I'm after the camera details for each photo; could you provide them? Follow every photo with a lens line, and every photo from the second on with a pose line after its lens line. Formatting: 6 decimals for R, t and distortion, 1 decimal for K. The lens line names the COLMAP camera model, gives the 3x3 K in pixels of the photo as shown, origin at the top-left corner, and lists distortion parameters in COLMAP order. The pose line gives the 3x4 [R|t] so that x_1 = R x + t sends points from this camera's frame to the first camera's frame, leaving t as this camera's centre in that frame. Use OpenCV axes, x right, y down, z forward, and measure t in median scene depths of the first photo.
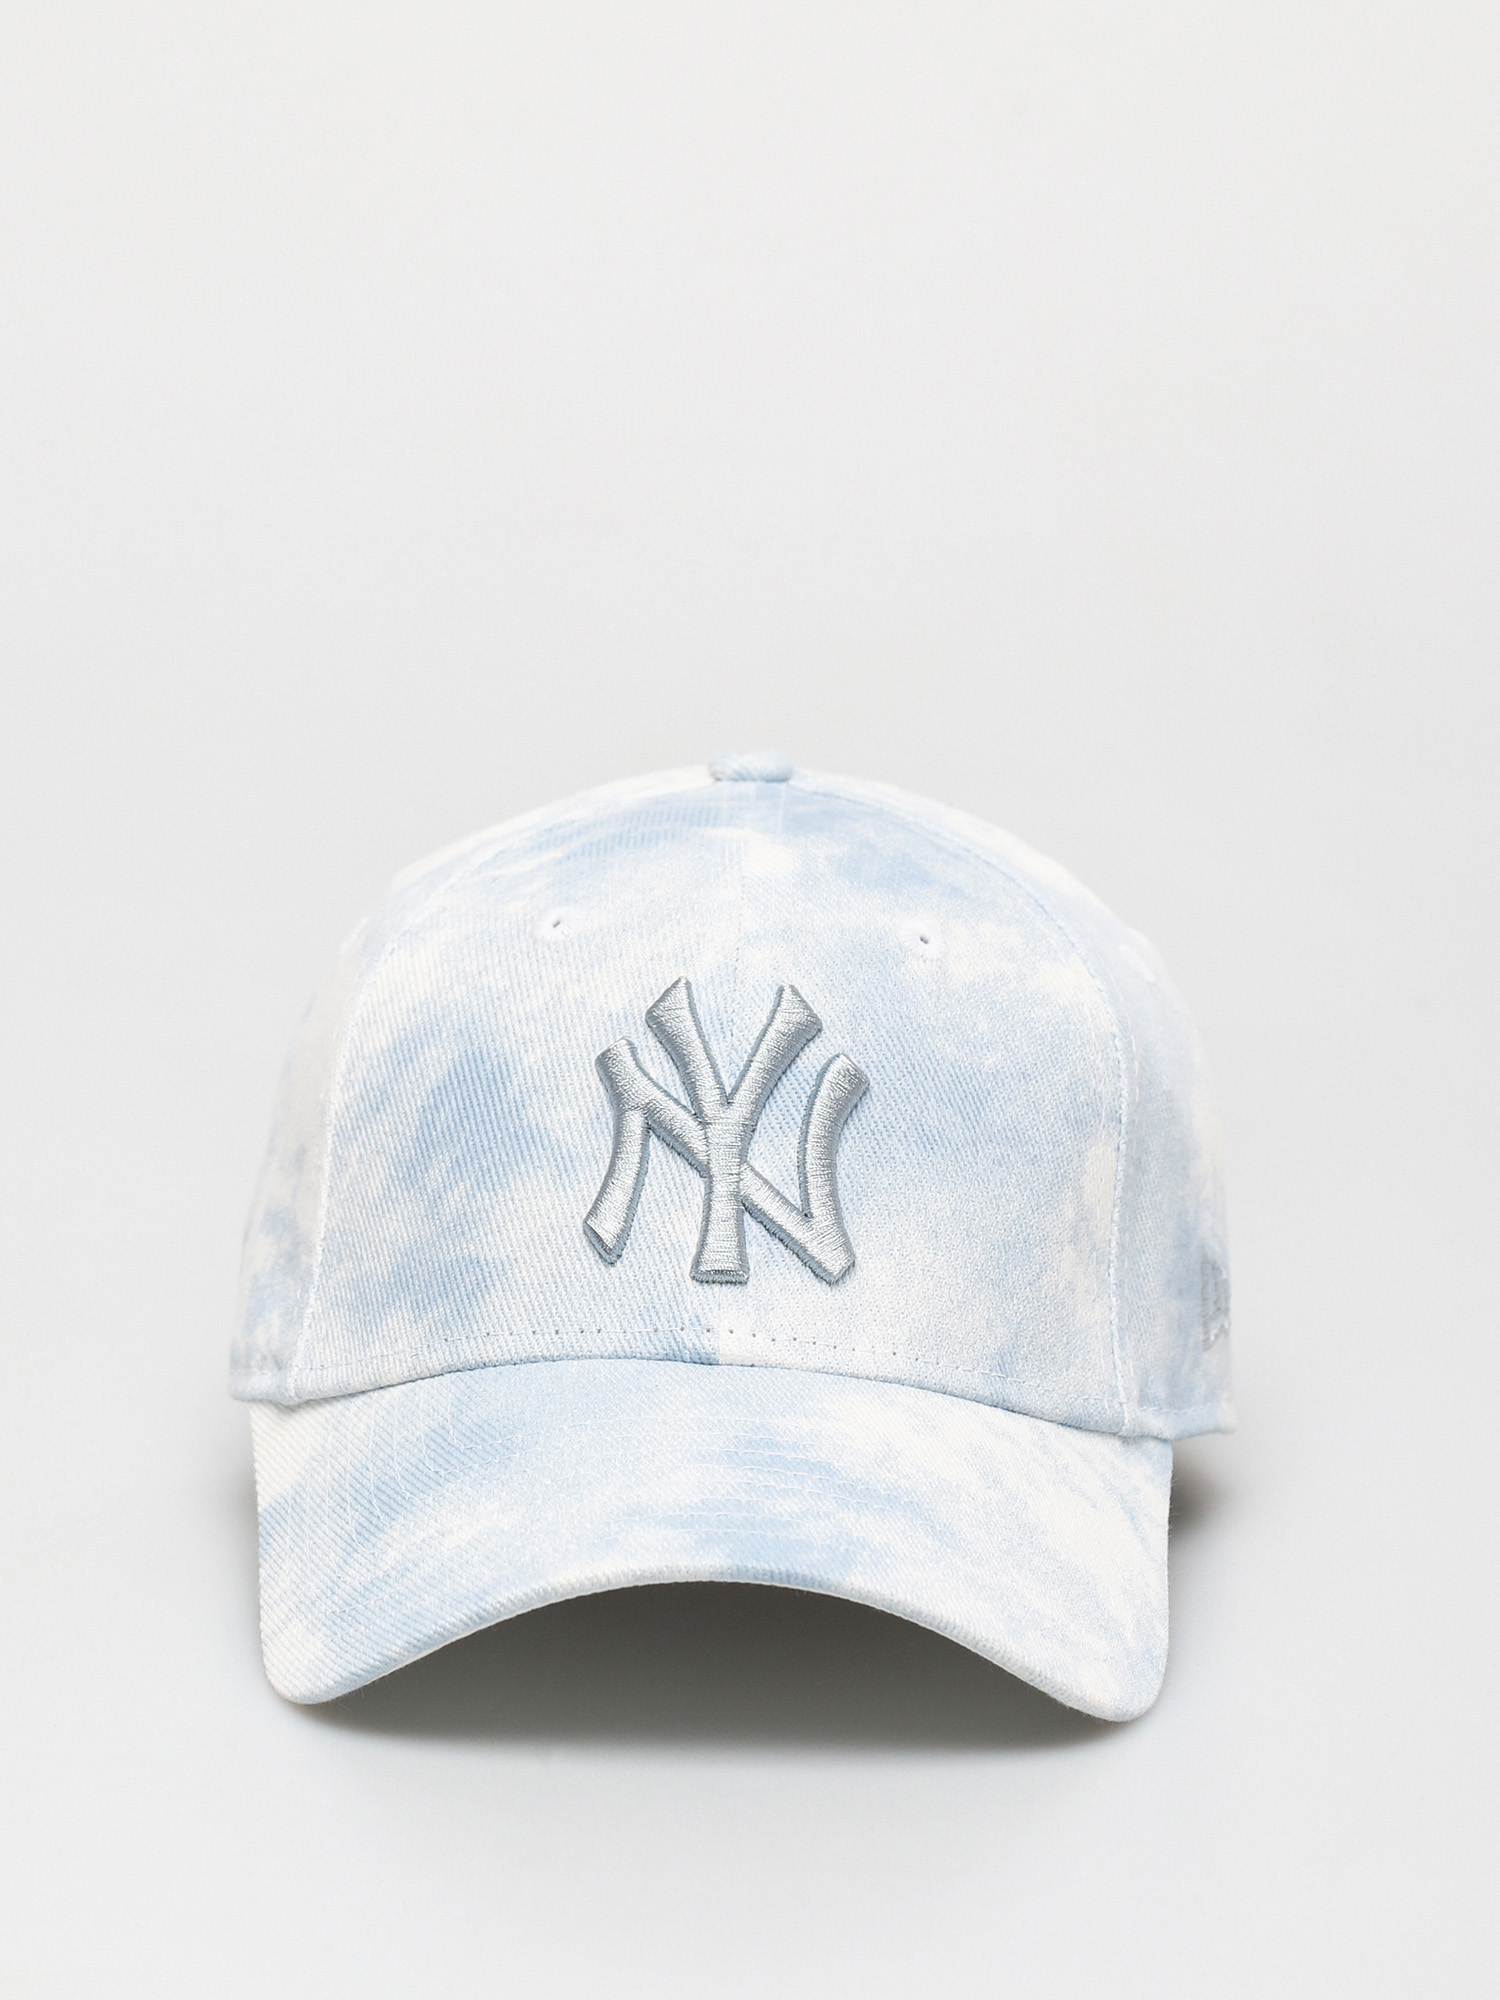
lens RADIAL K [[5675.8, 0, 750.0], [0, 5675.8, 1000.0], [0, 0, 1]] dist [-1.180691, -0.176099]
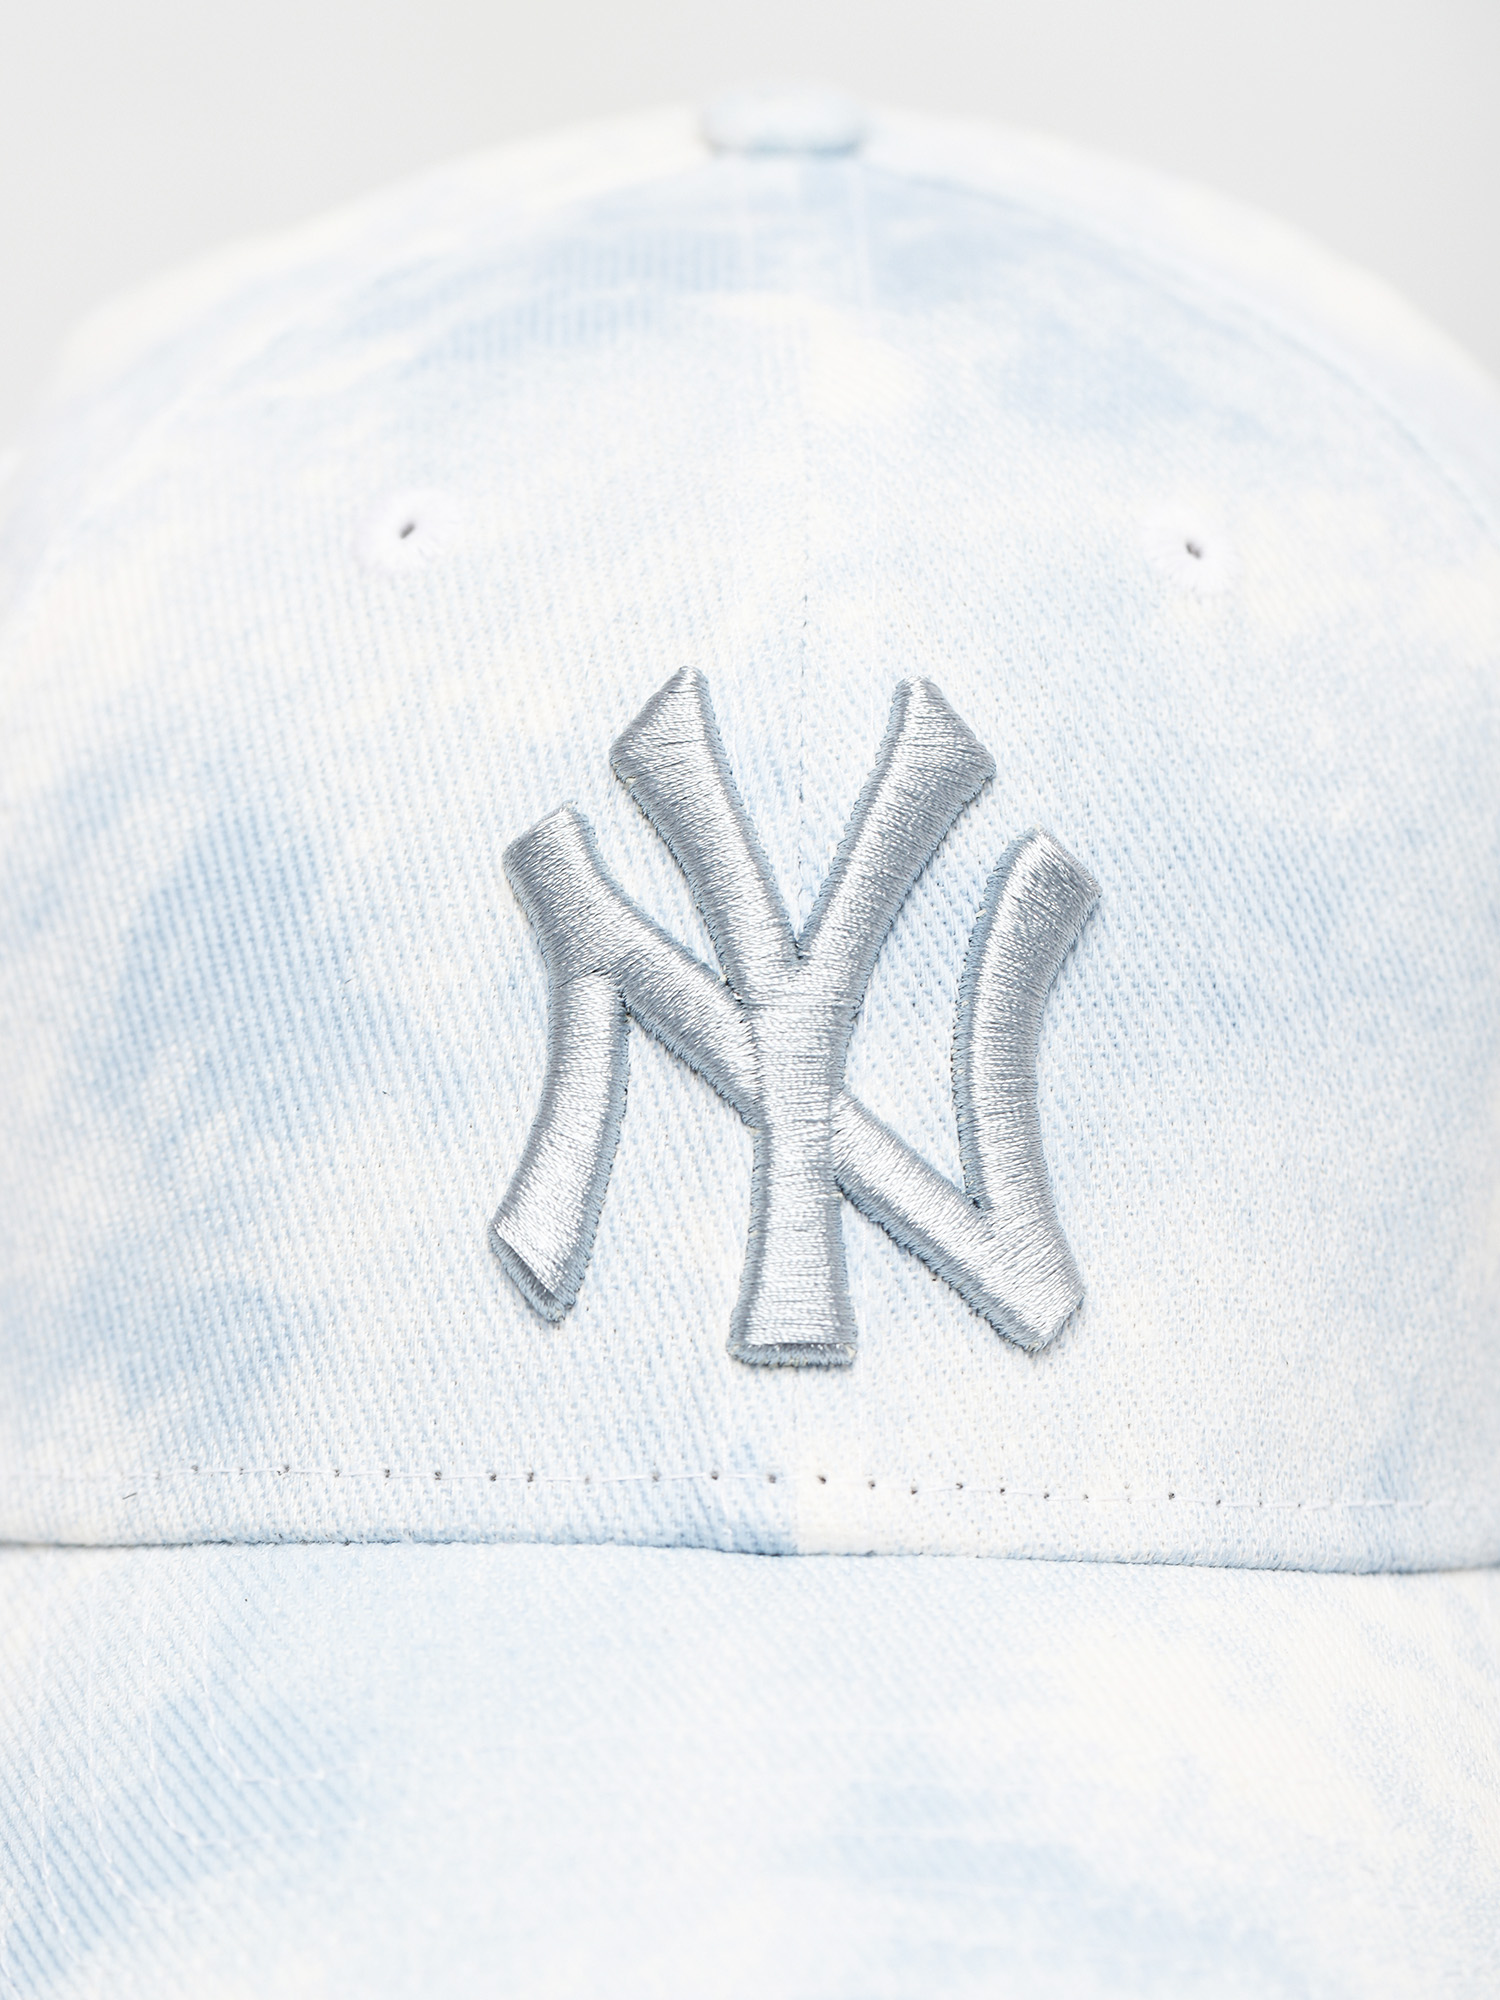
lens RADIAL K [[6080.4, 0, 750.0], [0, 6080.4, 1000.0], [0, 0, 1]] dist [-0.199786, -0.373739]
pose [[0.999308, -0.024414, 0.028055, -0.021490], [0.019361, 0.985587, 0.168059, -0.060411], [-0.031753, -0.167400, 0.985378, 0.513847]]
